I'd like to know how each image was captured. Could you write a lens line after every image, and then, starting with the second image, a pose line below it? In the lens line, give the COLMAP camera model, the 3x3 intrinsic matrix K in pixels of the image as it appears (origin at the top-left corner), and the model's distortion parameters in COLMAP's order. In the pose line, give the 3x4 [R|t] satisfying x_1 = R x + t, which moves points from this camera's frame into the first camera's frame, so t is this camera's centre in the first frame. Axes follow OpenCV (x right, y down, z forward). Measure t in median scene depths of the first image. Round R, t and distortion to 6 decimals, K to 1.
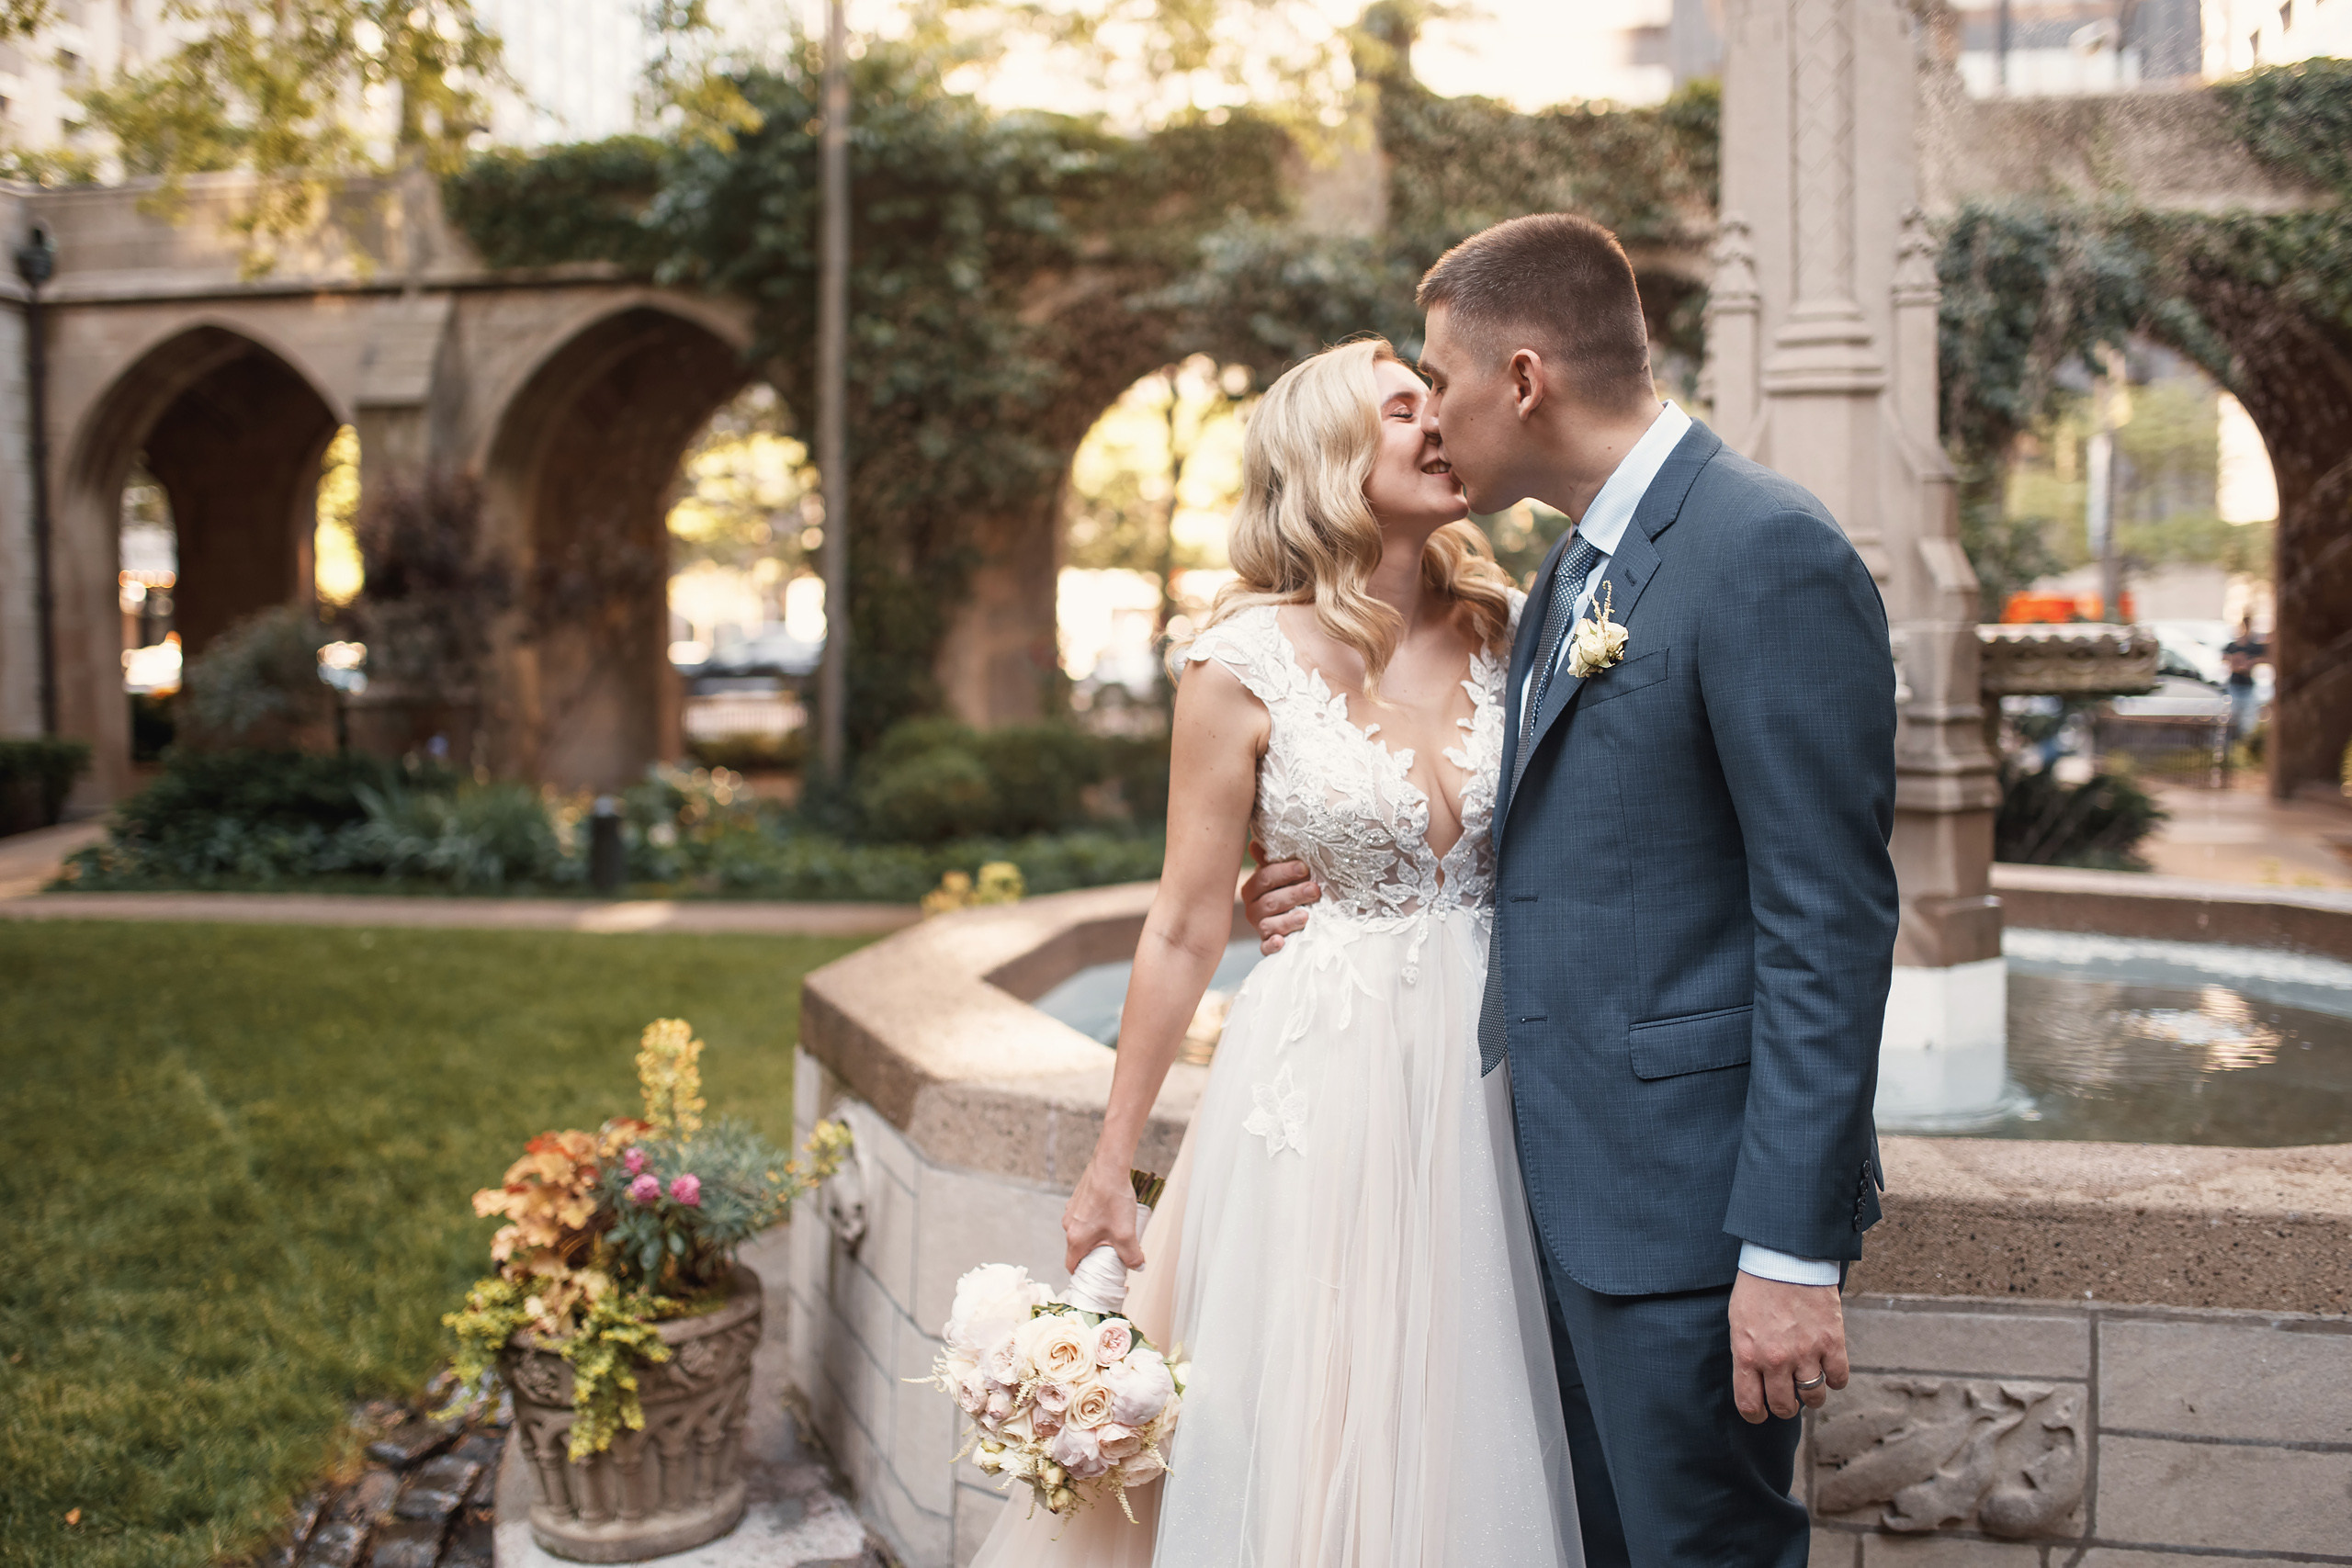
lens RADIAL K [[2399.1, 0, 1176.0], [0, 2399.1, 784.0], [0, 0, 1]] dist [-0.053243, 0.102396]
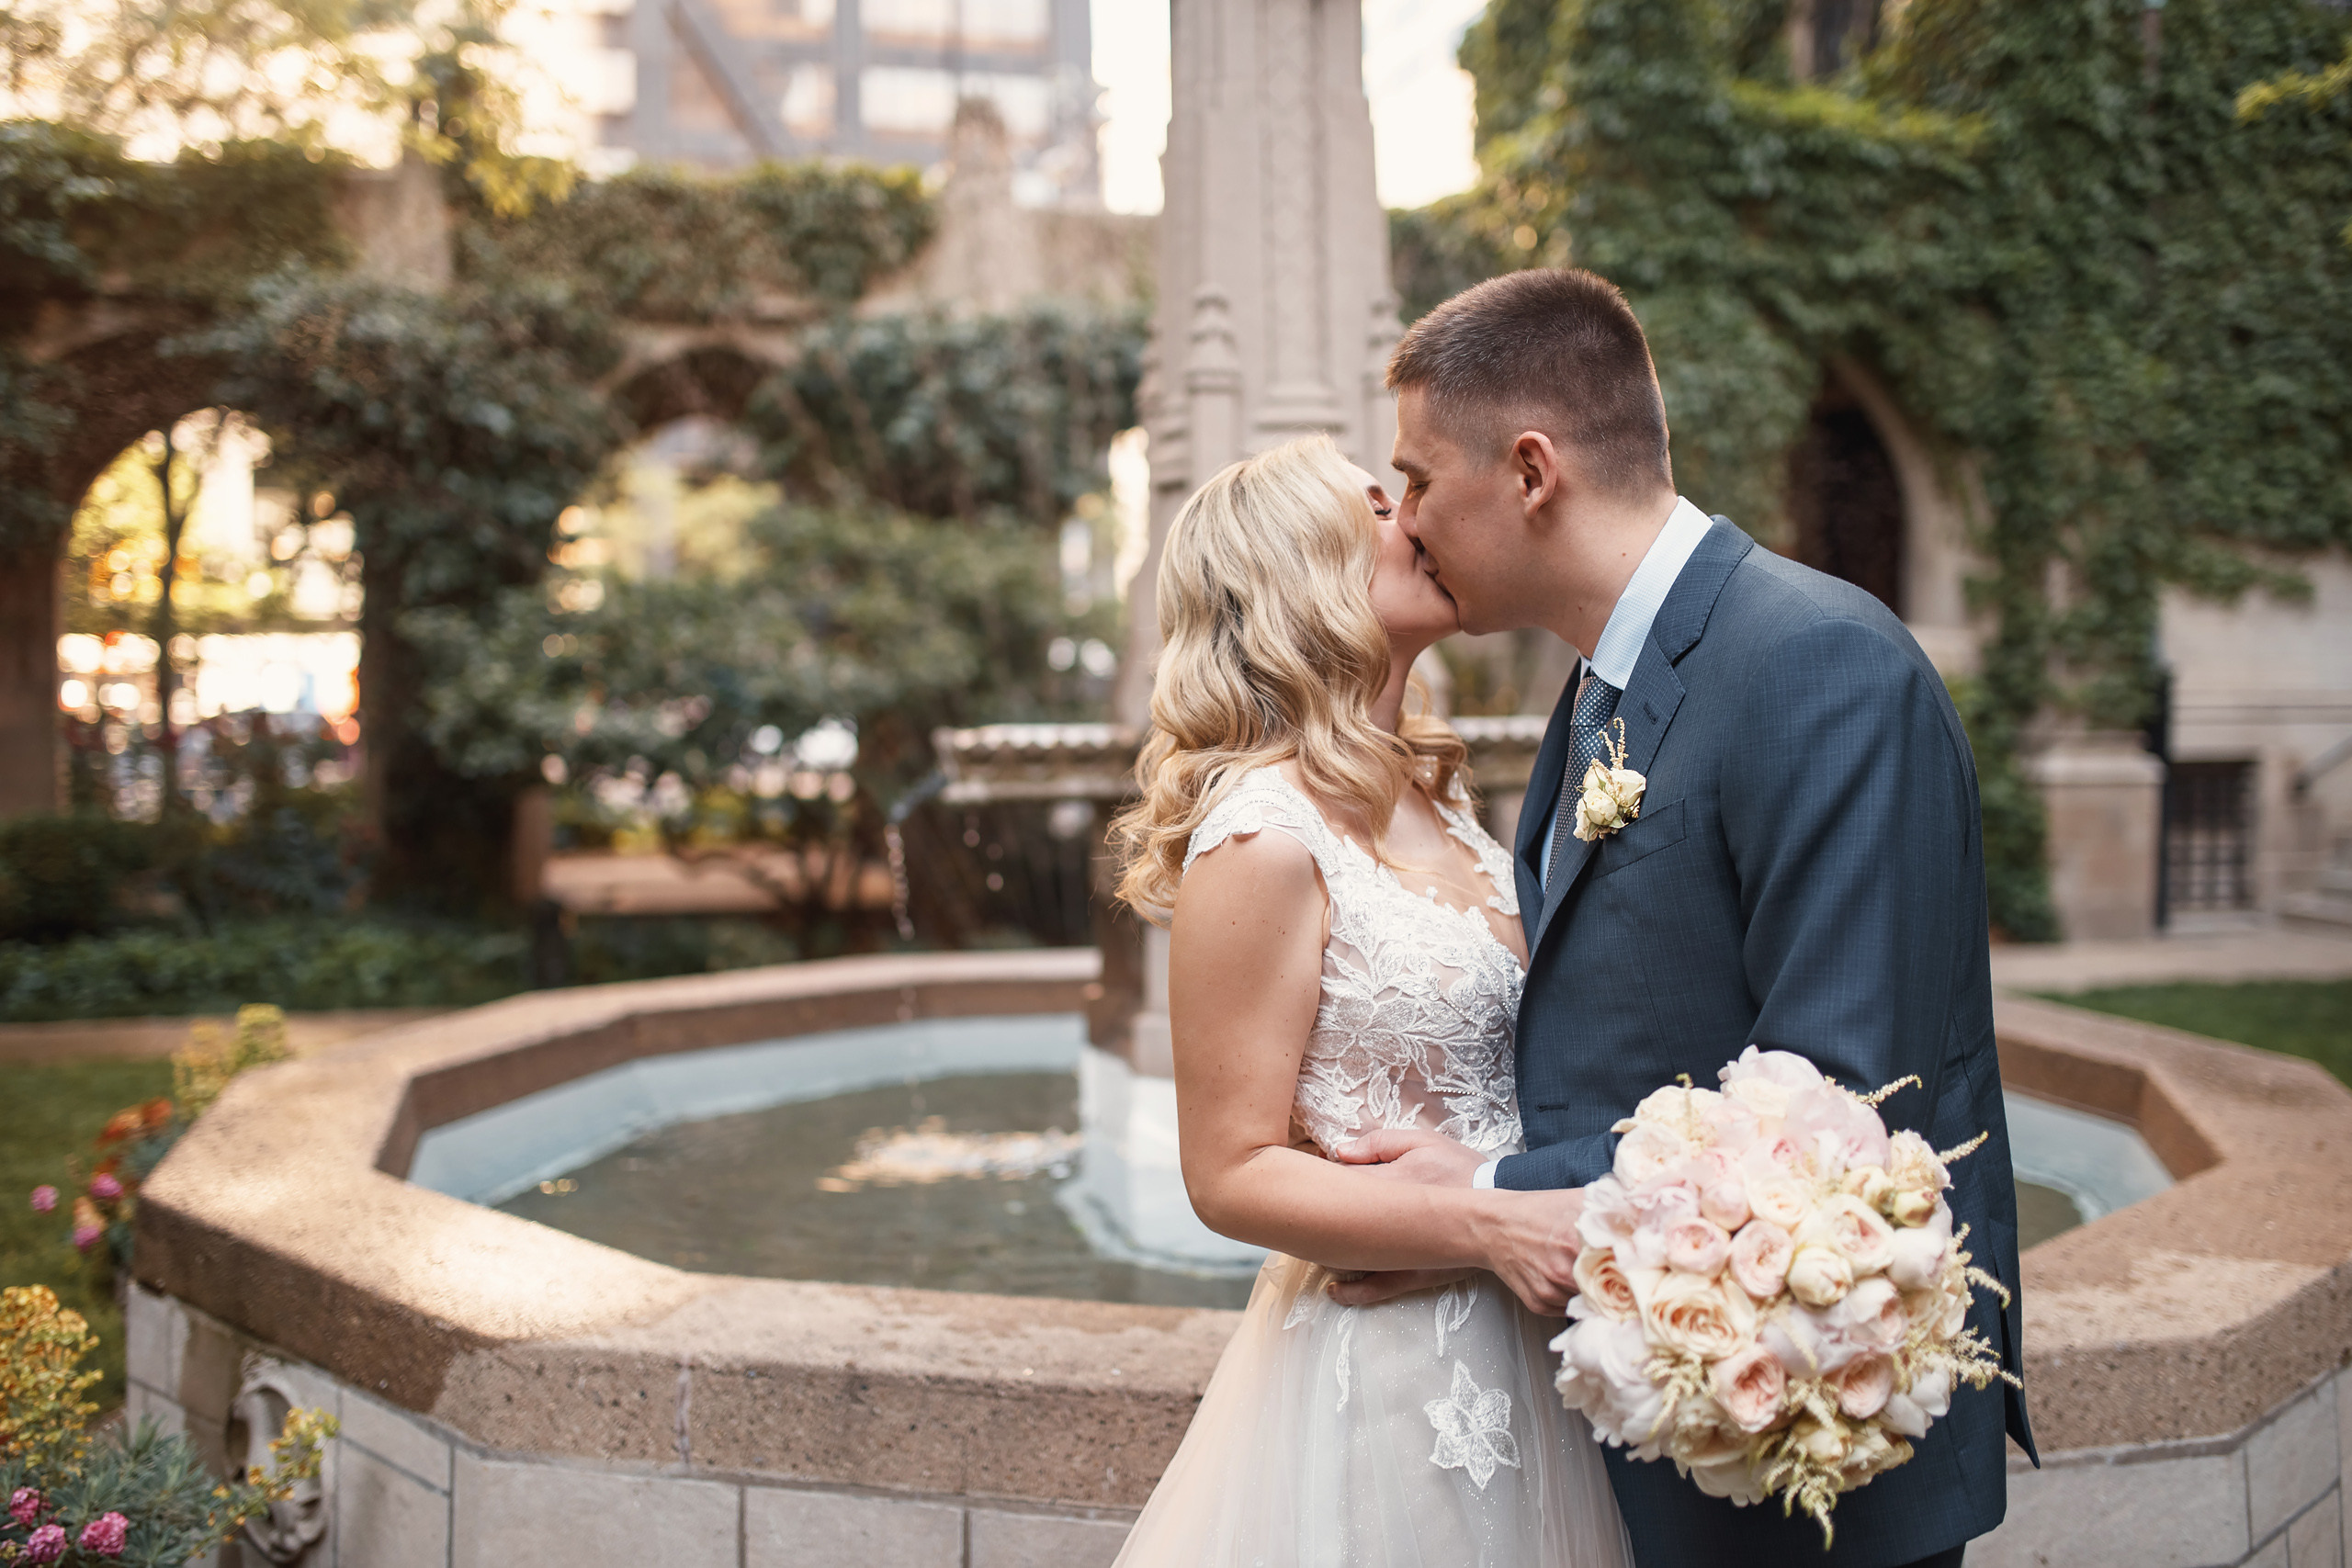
lens RADIAL K [[2278.8, 0, 1176.0], [0, 2278.8, 784.0], [0, 0, 1]] dist [-0.046679, 0.092721]
pose [[0.900724, -0.021972, 0.433835, -0.053224], [0.031841, 0.999373, -0.015494, -0.009042], [-0.433222, 0.027770, 0.900859, 0.061731]]
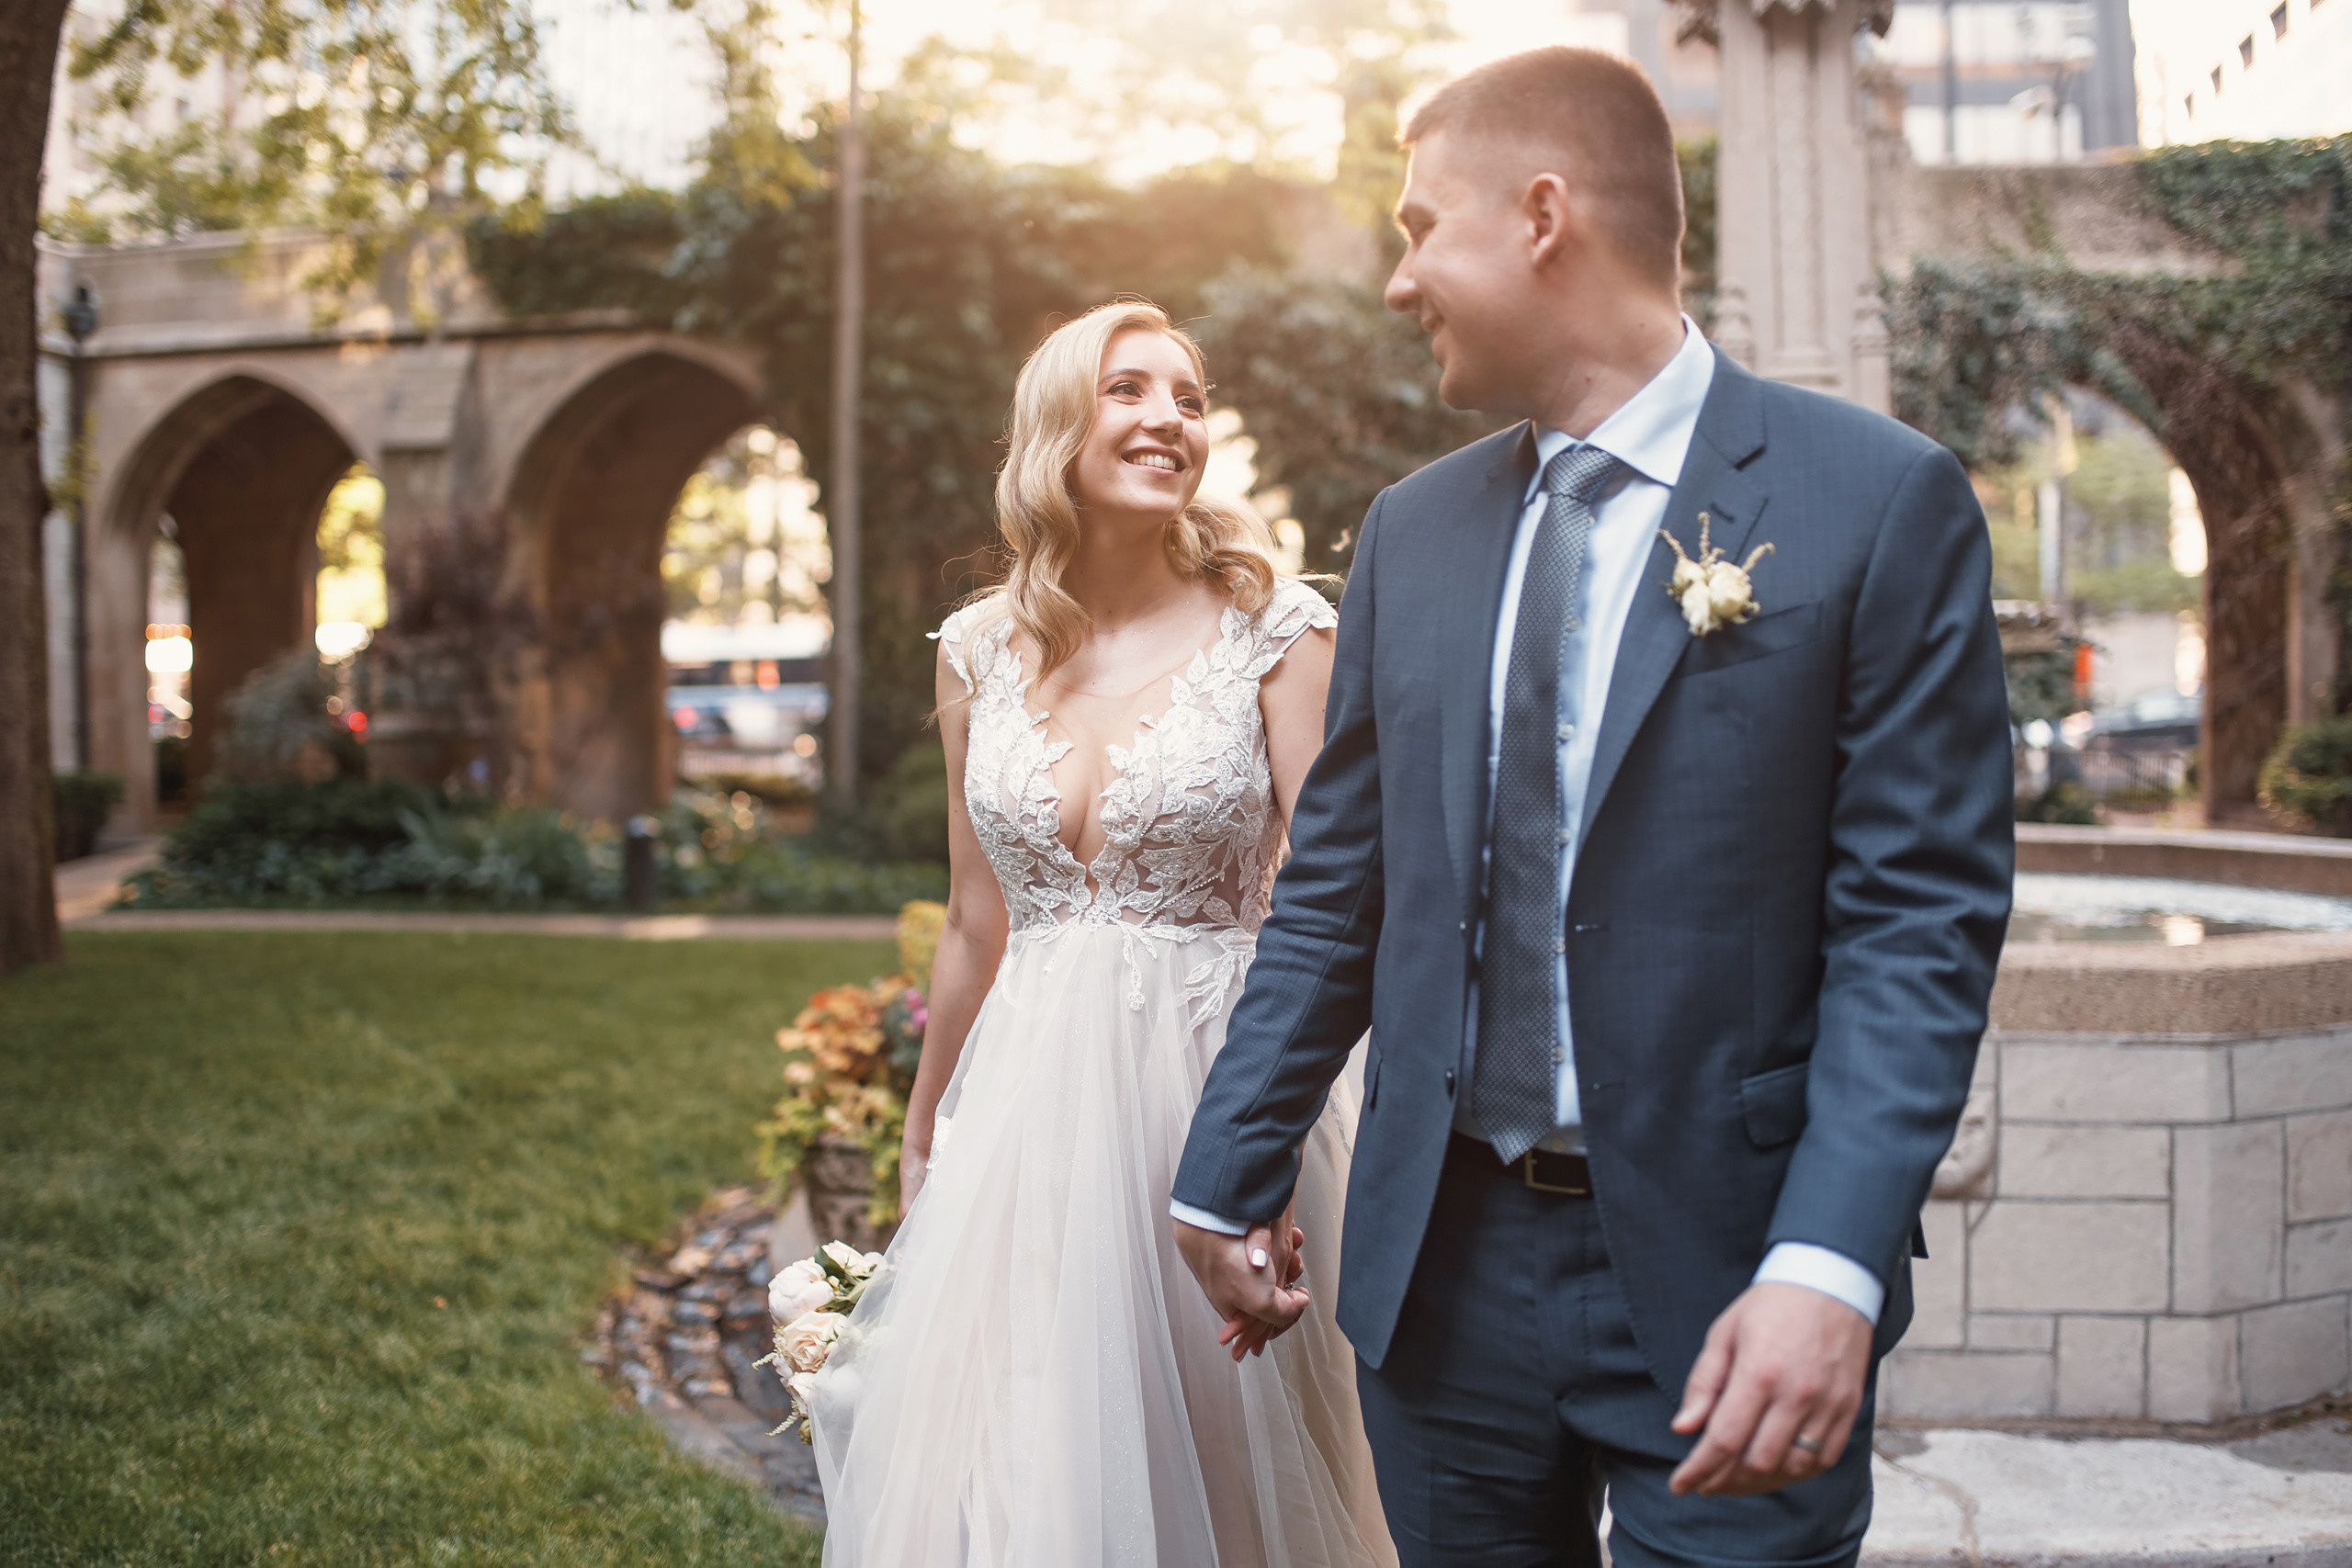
lens RADIAL K [[2536.7, 0, 1176.0], [0, 2536.7, 784.0], [0, 0, 1]] dist [-0.160544, 0.023064]
pose [[0.999696, -0.003968, 0.024325, -0.030051], [0.004605, 0.999646, -0.026202, 0.019847], [-0.024212, 0.026306, 0.999361, -0.100273]]
